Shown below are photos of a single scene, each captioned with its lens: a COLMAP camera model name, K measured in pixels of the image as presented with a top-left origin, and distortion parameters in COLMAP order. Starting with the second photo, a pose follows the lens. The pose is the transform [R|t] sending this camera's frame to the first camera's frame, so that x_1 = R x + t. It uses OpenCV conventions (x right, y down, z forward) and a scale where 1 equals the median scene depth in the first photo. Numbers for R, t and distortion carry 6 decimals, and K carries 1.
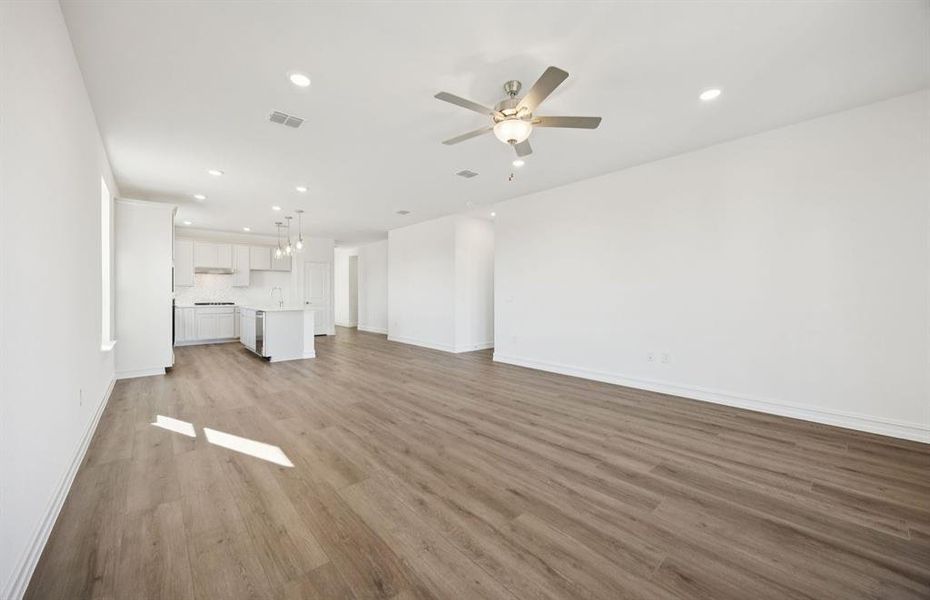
lens RADIAL K [[354.2, 0, 465.4], [0, 354.2, 294.8], [0, 0, 1]] dist [-0.001360, -0.000013]
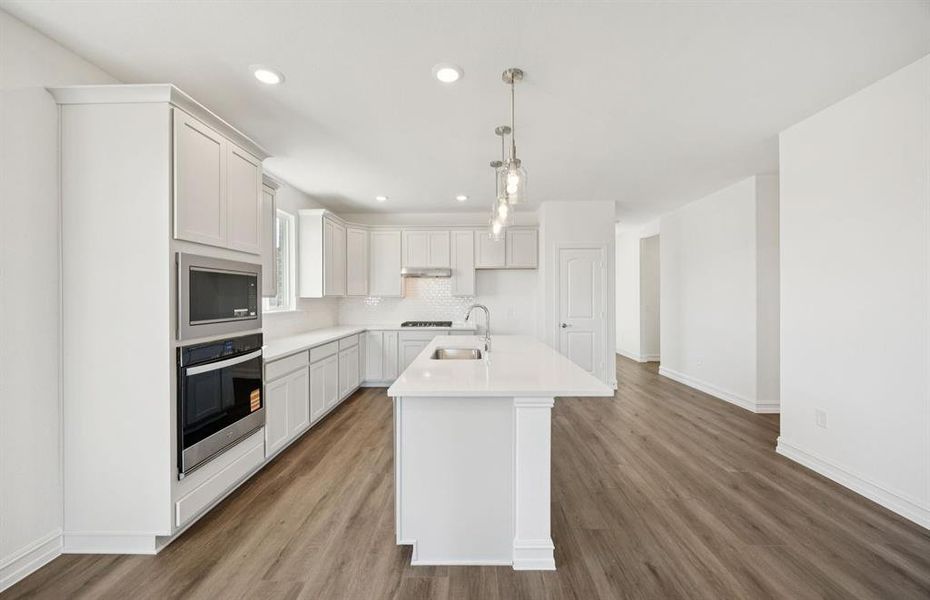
lens RADIAL K [[354.2, 0, 465.4], [0, 354.2, 294.8], [0, 0, 1]] dist [-0.001360, -0.000013]
pose [[0.735211, -0.000124, -0.677838, -0.209505], [0.000685, 1.000000, 0.000560, -0.026155], [0.677838, -0.000876, 0.735211, 0.545203]]
